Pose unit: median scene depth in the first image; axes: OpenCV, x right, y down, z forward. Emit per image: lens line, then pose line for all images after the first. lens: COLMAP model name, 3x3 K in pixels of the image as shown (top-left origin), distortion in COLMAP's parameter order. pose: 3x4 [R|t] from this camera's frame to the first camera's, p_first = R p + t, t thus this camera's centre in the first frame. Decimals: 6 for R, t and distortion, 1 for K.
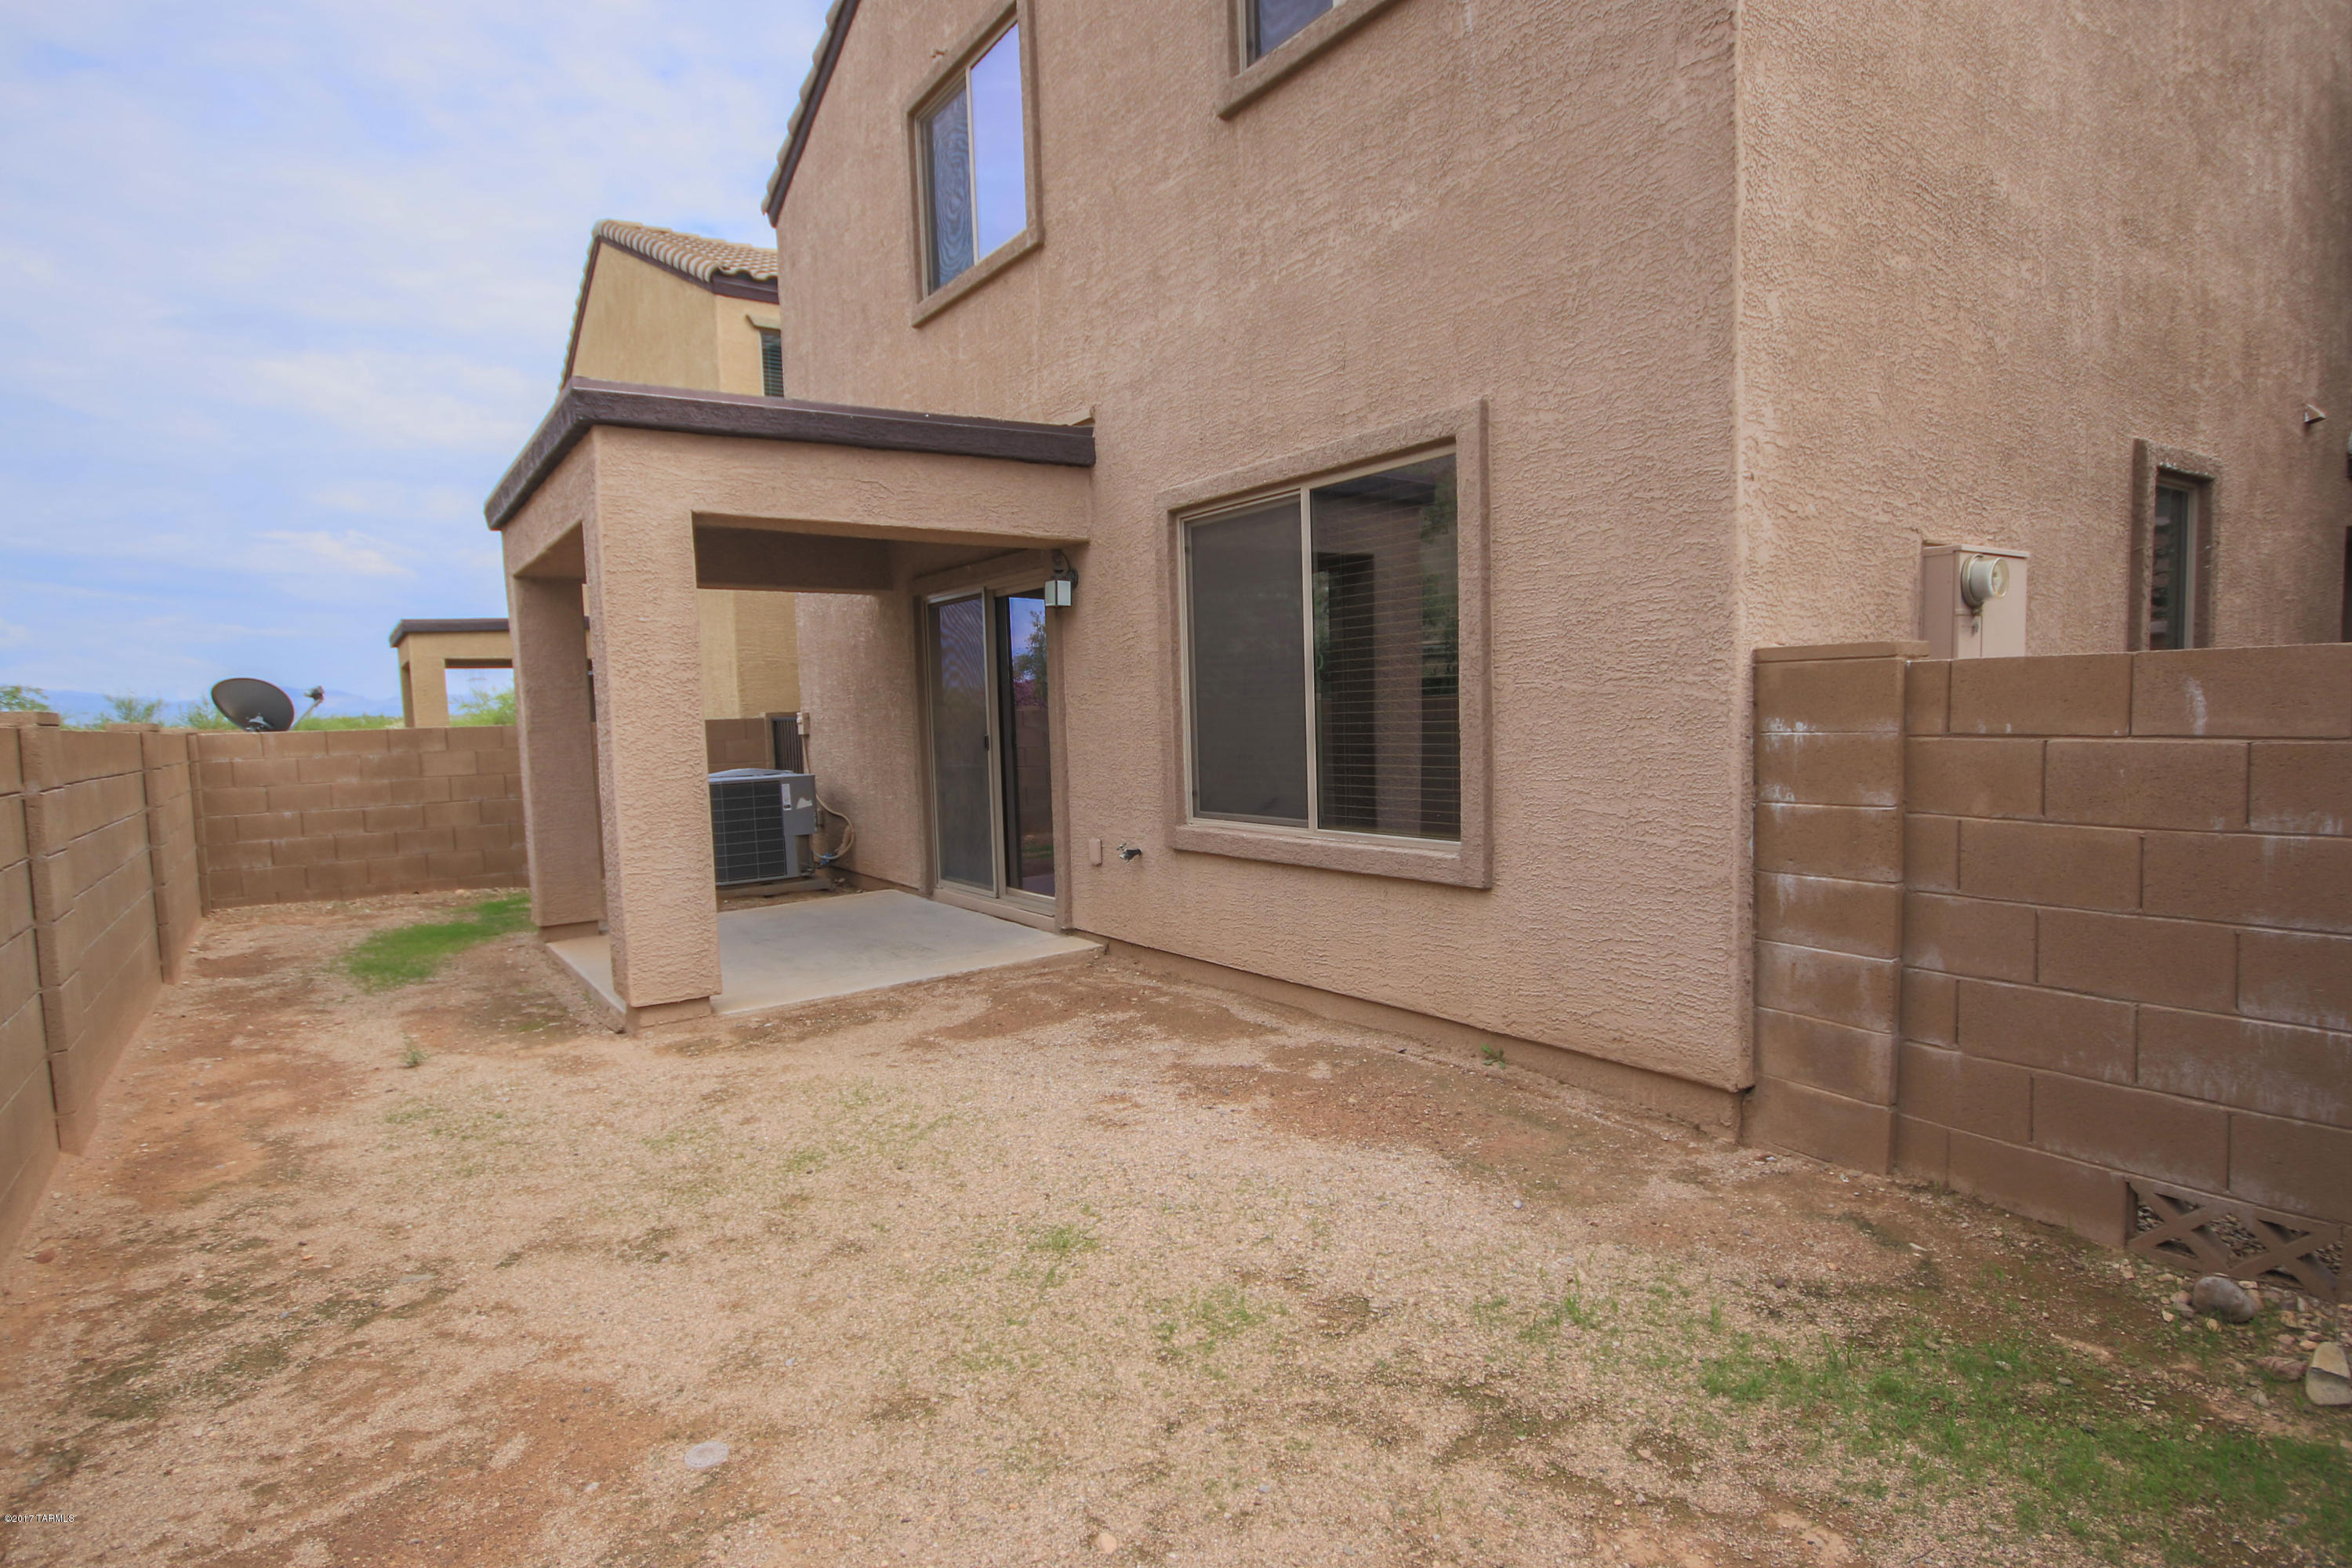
lens RADIAL K [[1199.6, 0, 1185.6], [0, 1199.6, 788.5], [0, 0, 1]] dist [-0.002085, -0.000447]
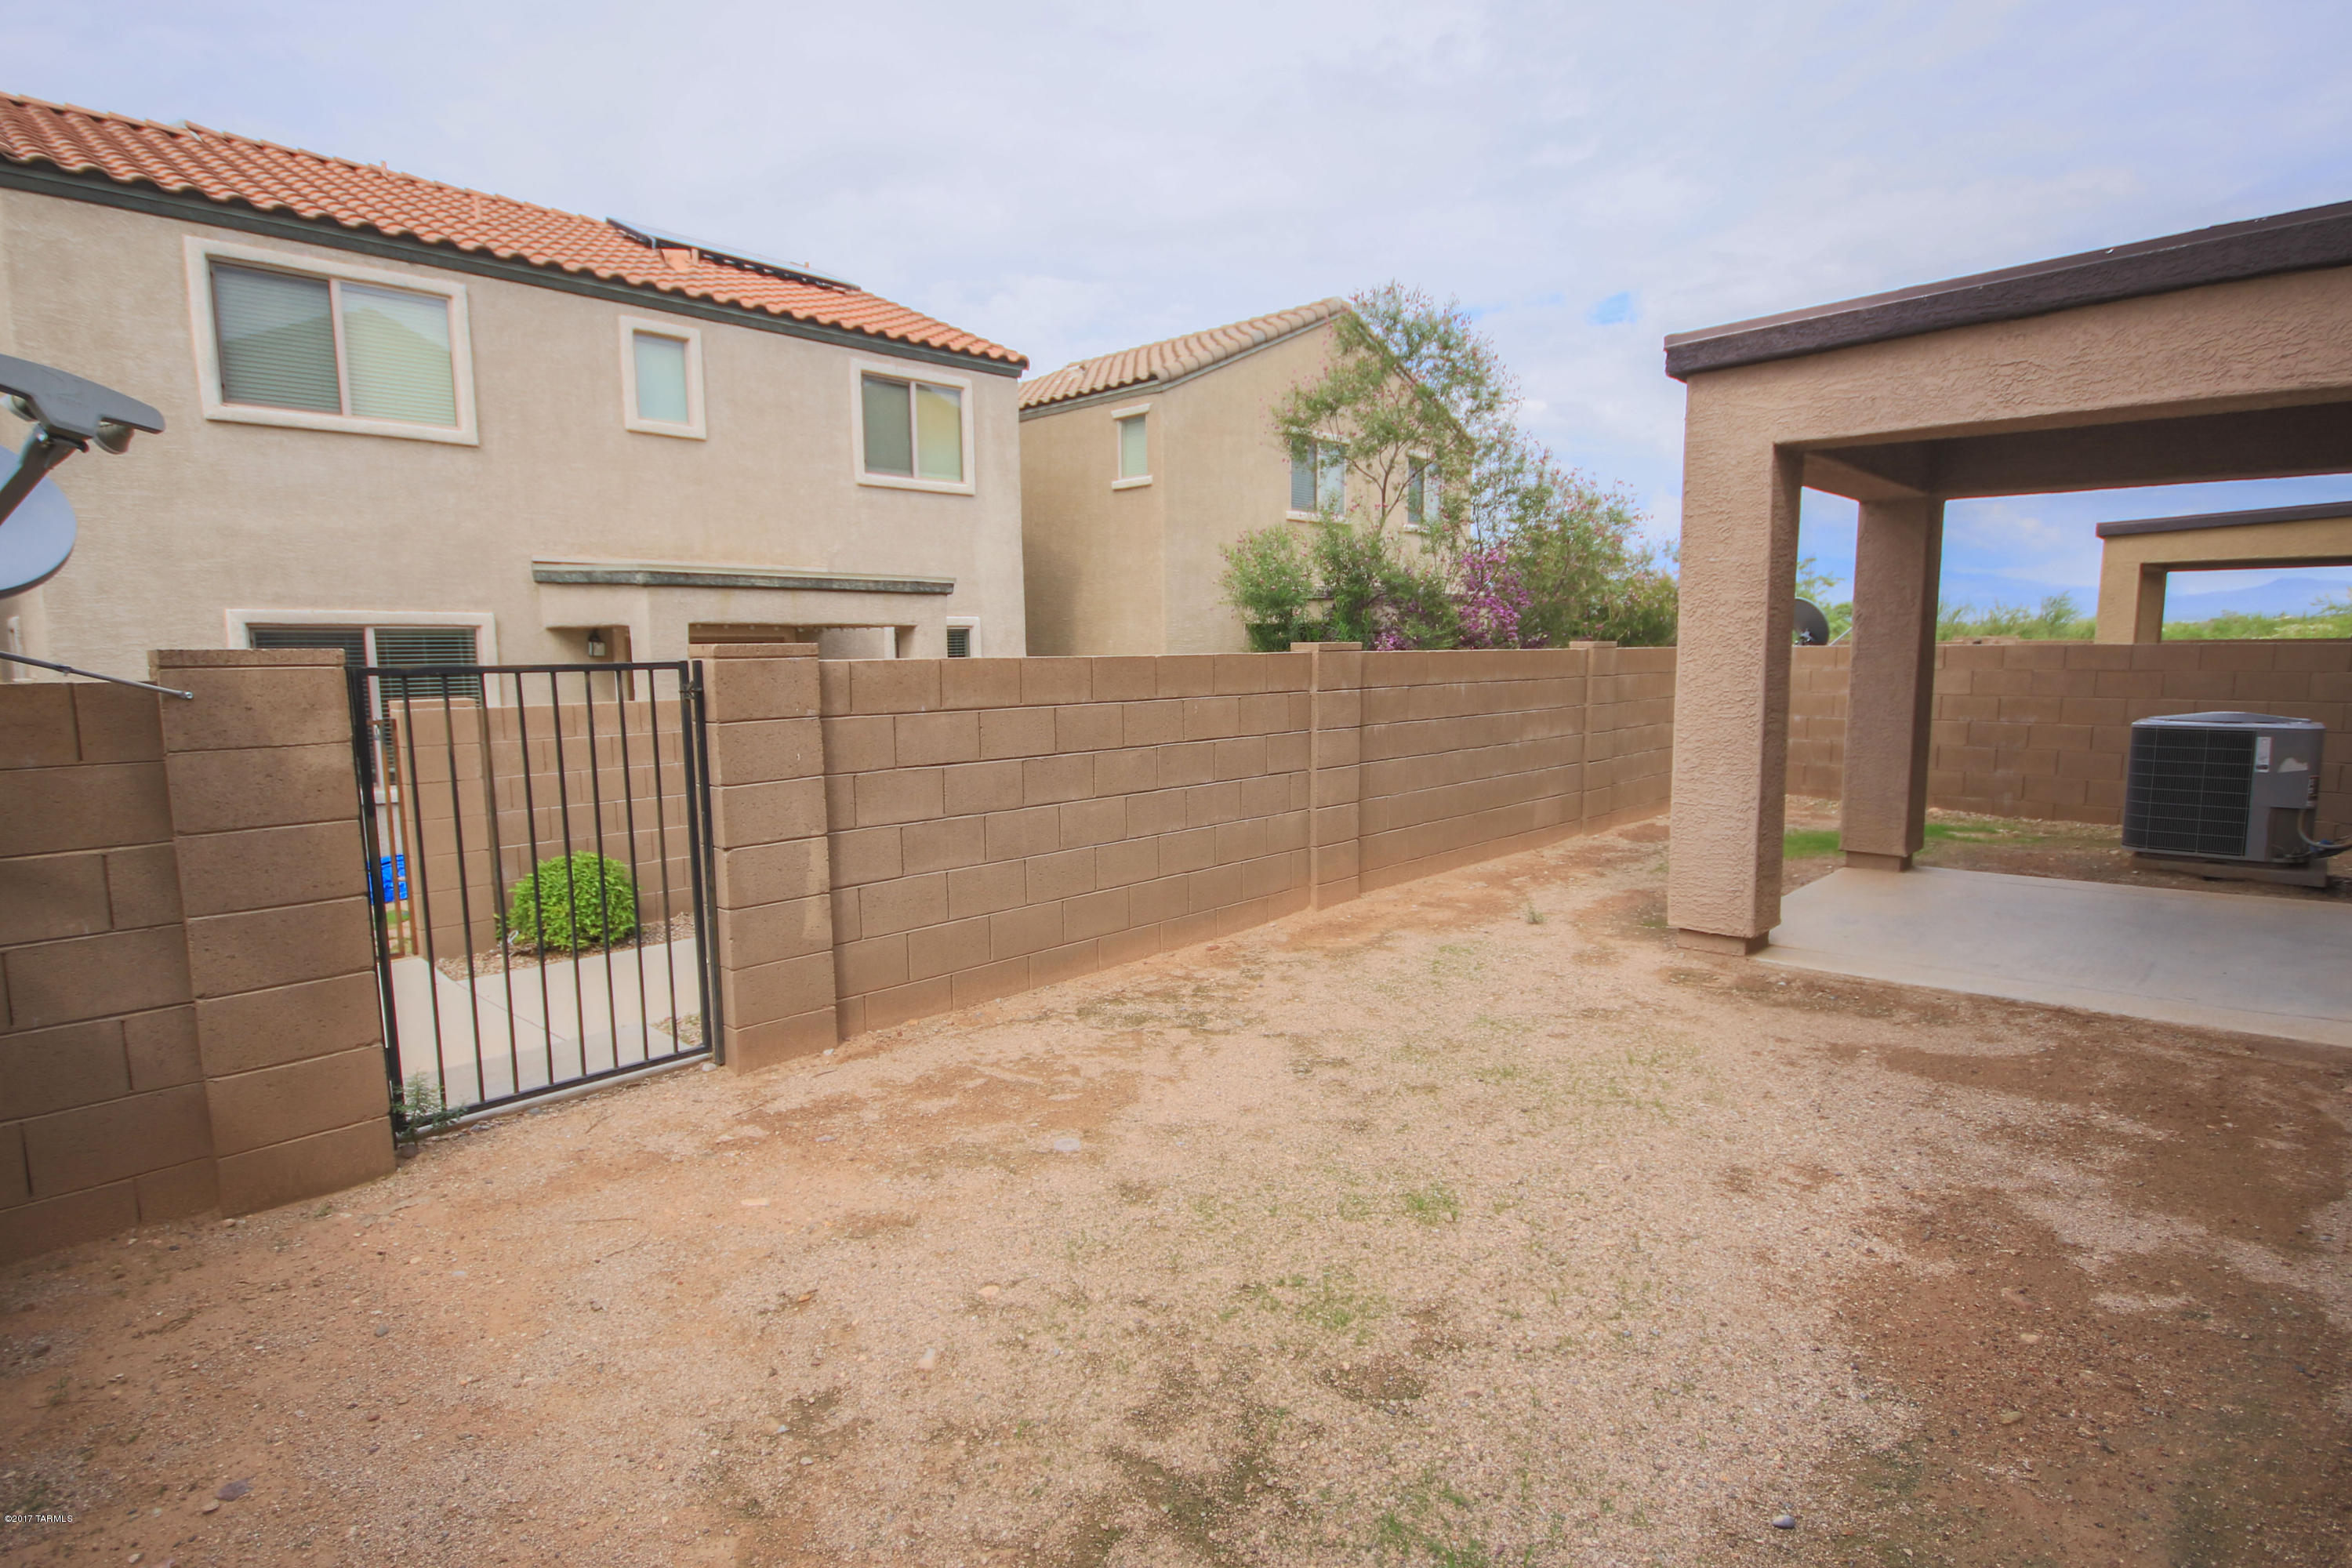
lens RADIAL K [[1199.6, 0, 1185.6], [0, 1199.6, 788.5], [0, 0, 1]] dist [-0.002085, -0.000447]
pose [[0.202620, 0.145519, -0.968385, 0.665997], [-0.061717, 0.988829, 0.135678, -0.081823], [0.977311, 0.032275, 0.209337, 0.486920]]
